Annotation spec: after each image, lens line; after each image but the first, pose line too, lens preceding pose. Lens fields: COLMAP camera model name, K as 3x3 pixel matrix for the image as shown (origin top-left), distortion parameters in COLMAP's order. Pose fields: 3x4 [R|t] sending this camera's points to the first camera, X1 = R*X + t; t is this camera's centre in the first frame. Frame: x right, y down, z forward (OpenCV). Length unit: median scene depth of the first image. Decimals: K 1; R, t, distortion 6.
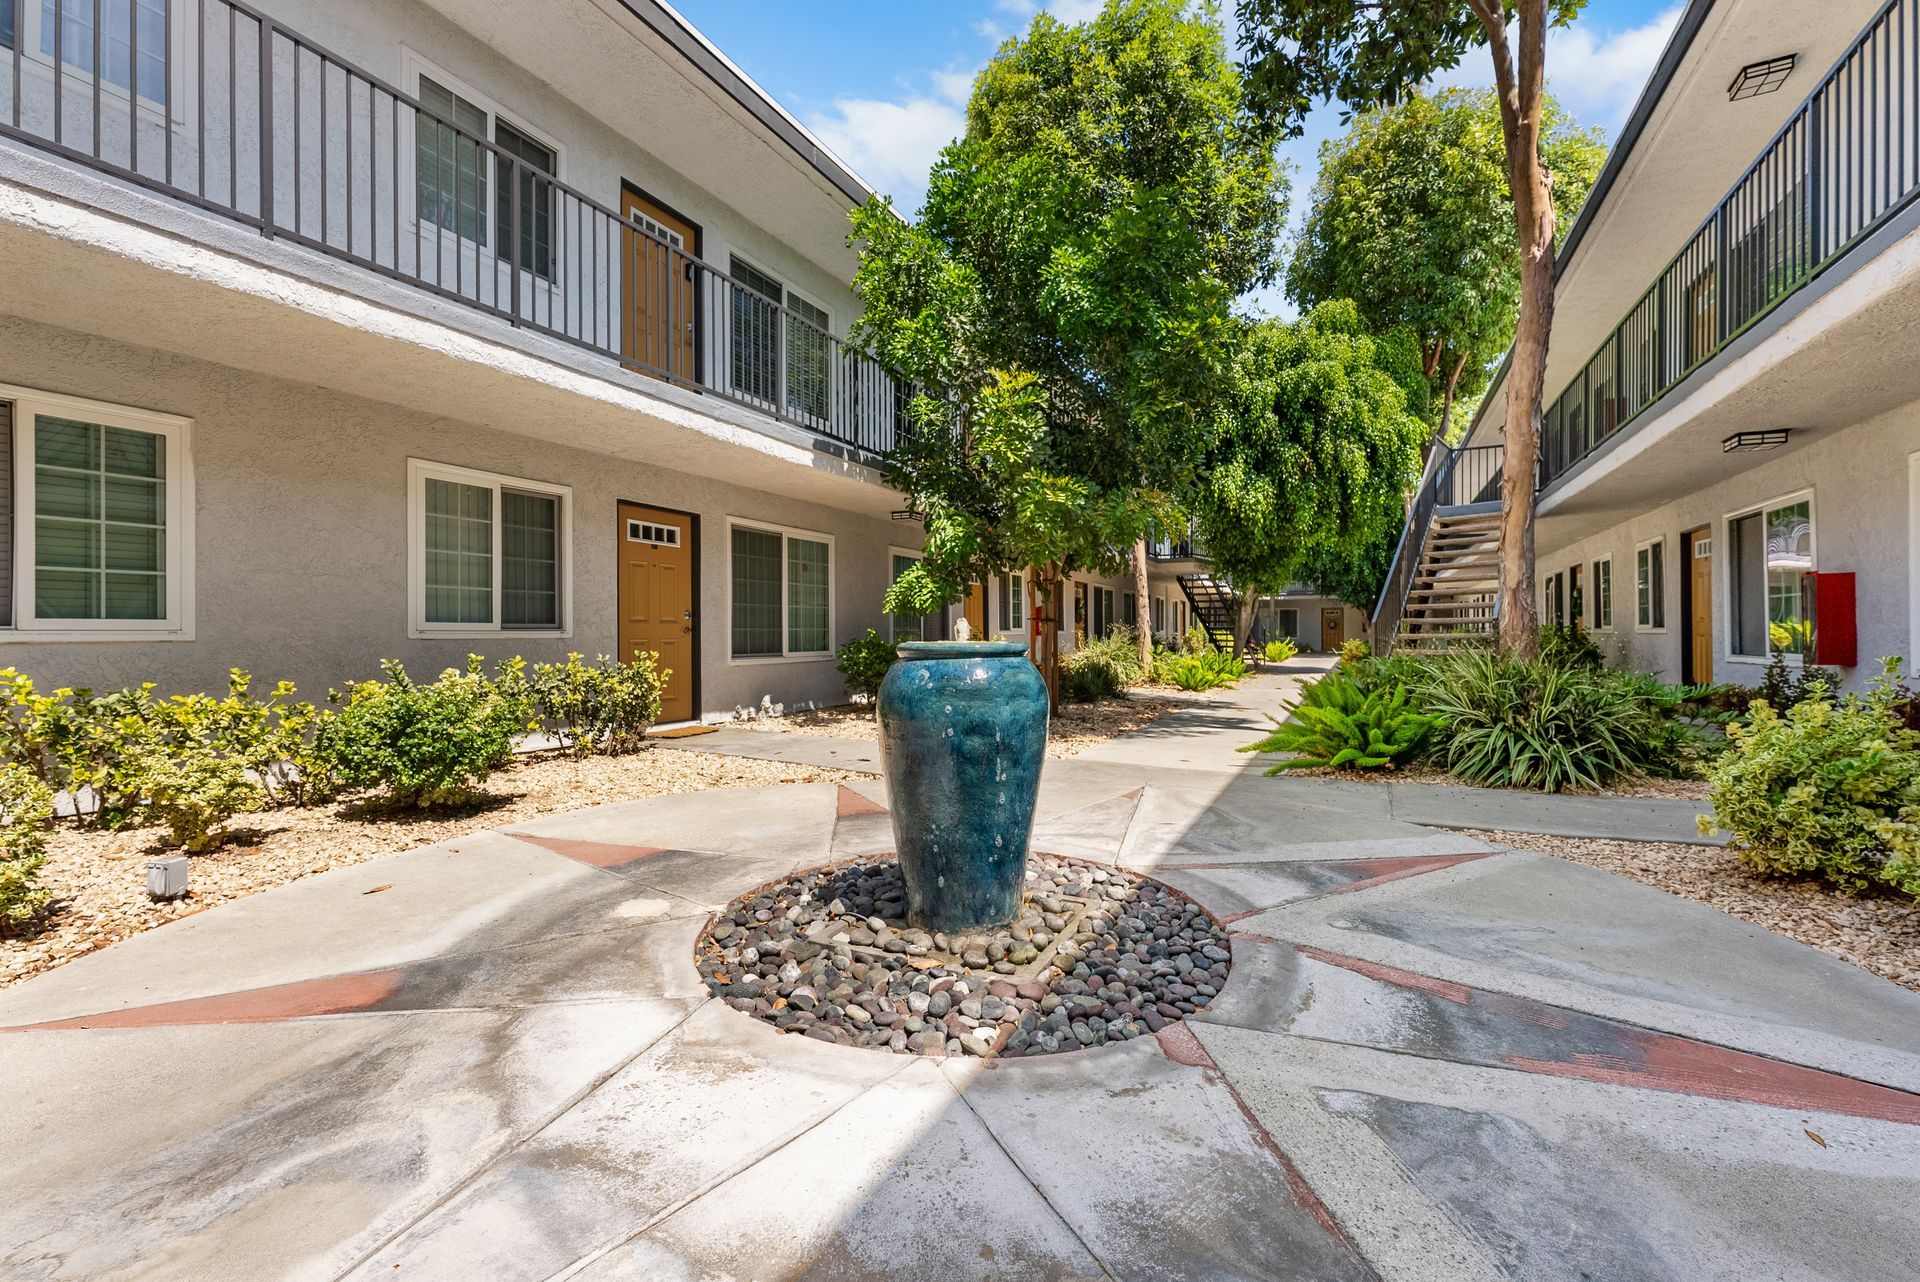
lens RADIAL K [[797.4, 0, 951.8], [0, 797.4, 648.3], [0, 0, 1]] dist [0.001591, -0.000181]
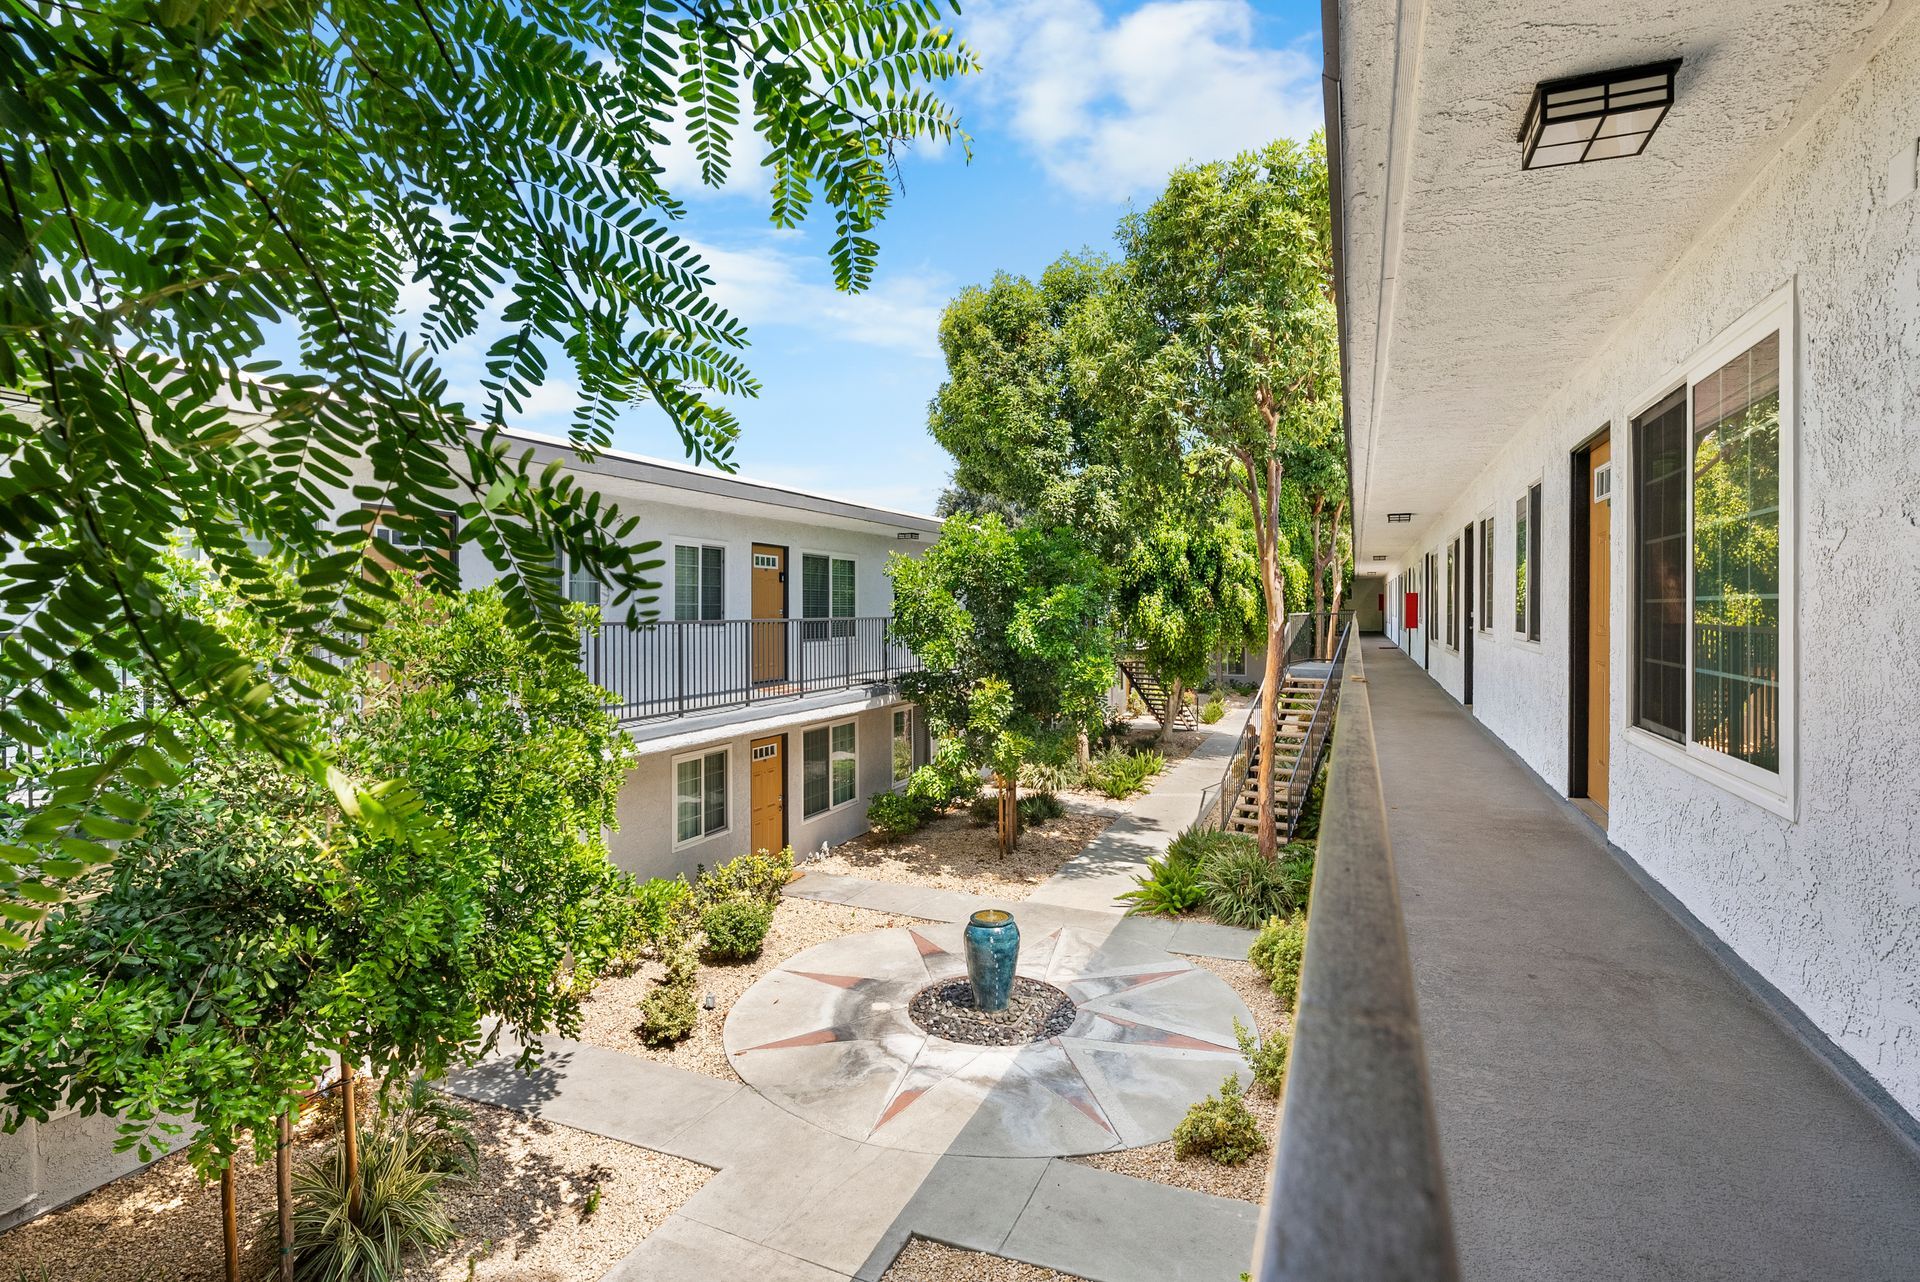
lens RADIAL K [[936.0, 0, 965.8], [0, 936.0, 626.4], [0, 0, 1]] dist [0.013886, 0.001632]
pose [[0.995992, 0.000258, 0.089439, -0.169209], [0.000658, 0.999948, -0.010221, -0.448259], [-0.089437, 0.010239, 0.995940, -1.071903]]
